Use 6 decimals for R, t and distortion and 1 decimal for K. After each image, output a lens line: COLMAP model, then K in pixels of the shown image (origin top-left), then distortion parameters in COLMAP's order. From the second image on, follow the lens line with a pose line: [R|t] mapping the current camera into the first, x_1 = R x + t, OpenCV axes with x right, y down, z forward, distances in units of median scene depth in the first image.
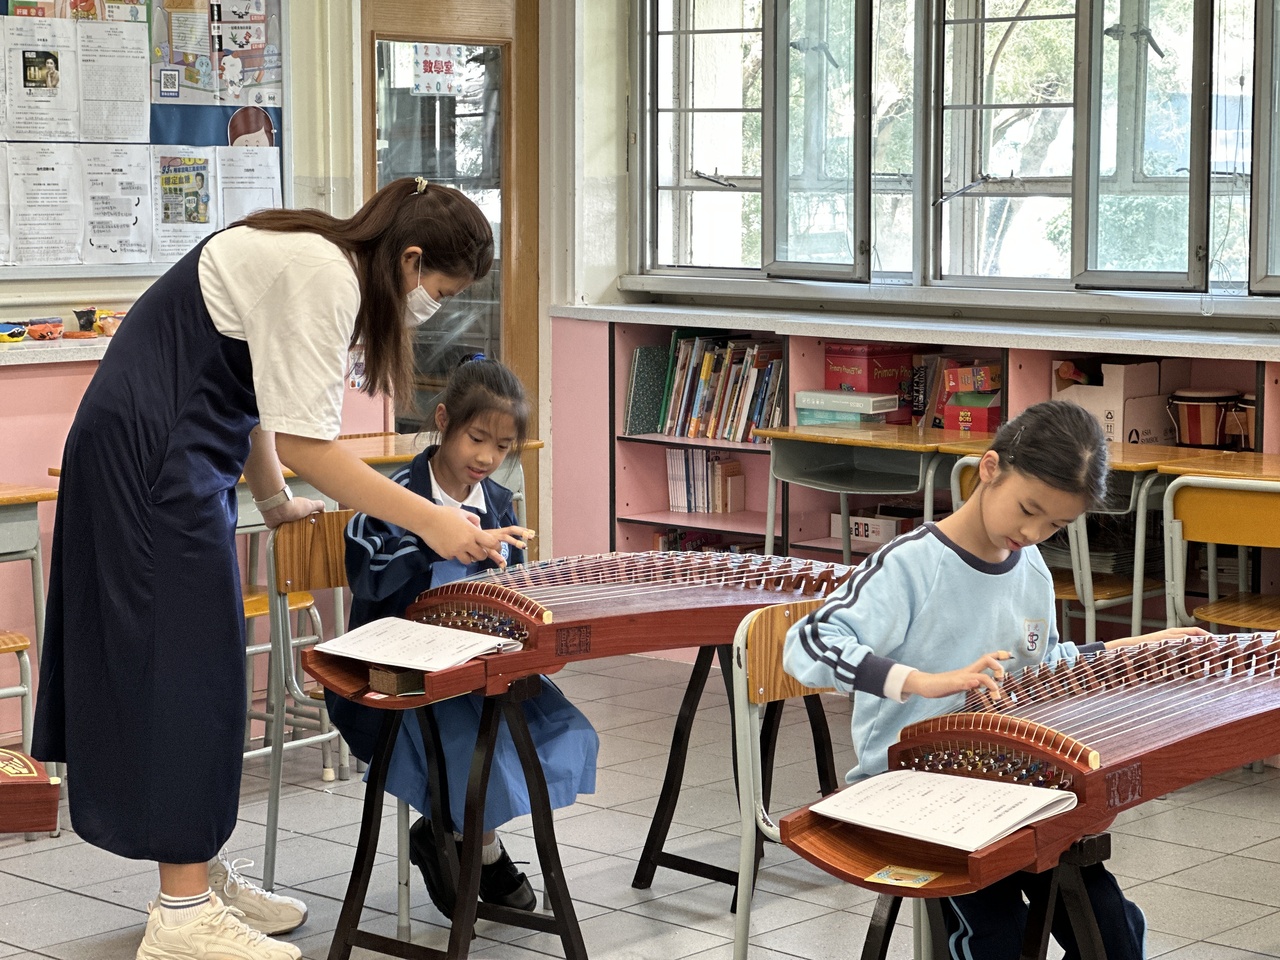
lens RADIAL K [[2858.5, 0, 637.8], [0, 2858.5, 475.5], [0, 0, 1]] dist [0.492681, 0.000000]
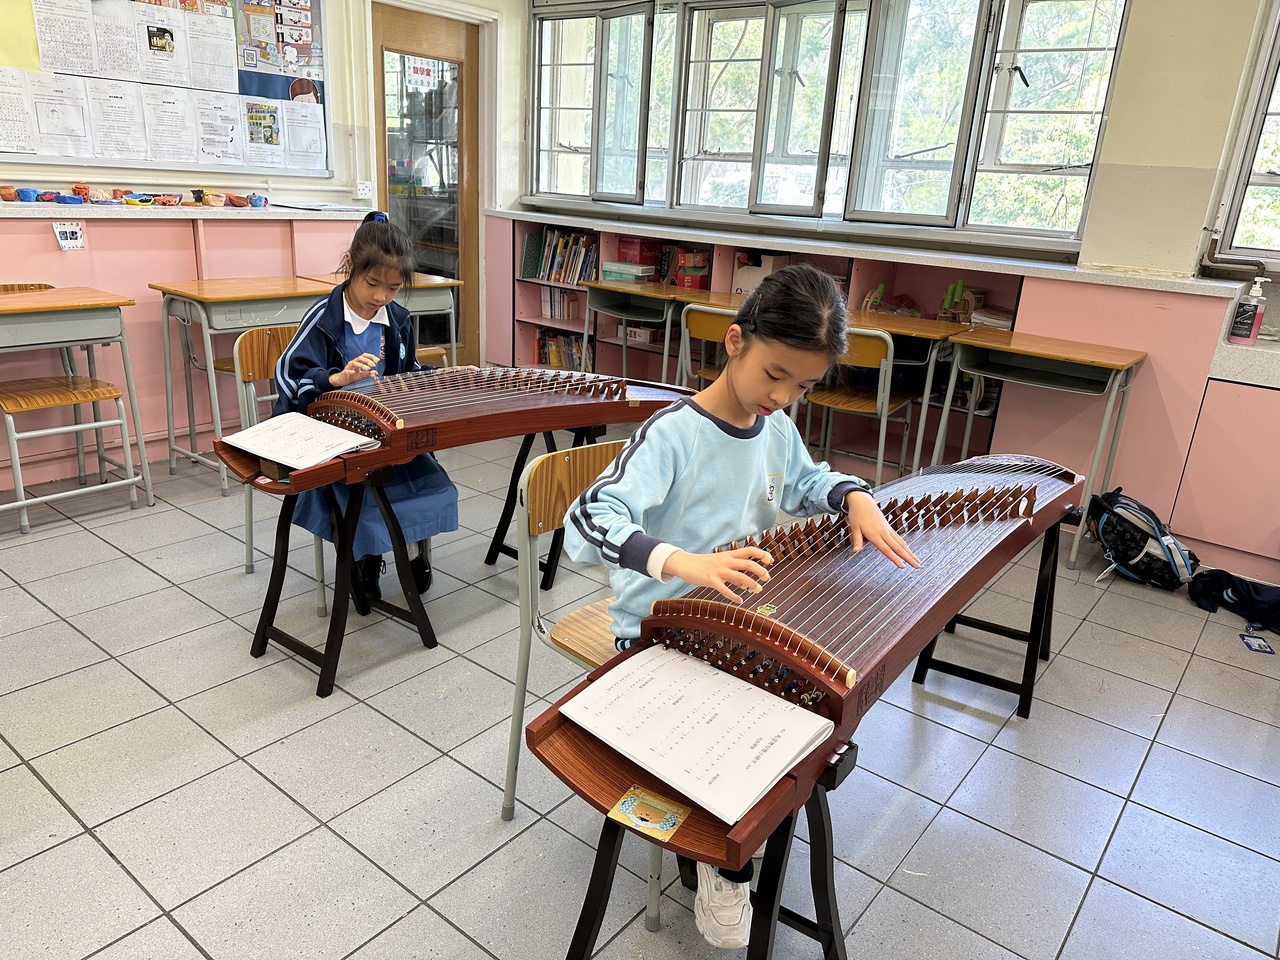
lens RADIAL K [[906.1, 0, 624.3], [0, 906.1, 509.3], [0, 0, 1]] dist [0.039281, -0.044938]
pose [[0.996373, 0.034363, 0.077848, 0.029119], [-0.051906, 0.970362, 0.236014, -0.012798], [-0.067431, -0.239199, 0.968626, 0.385027]]
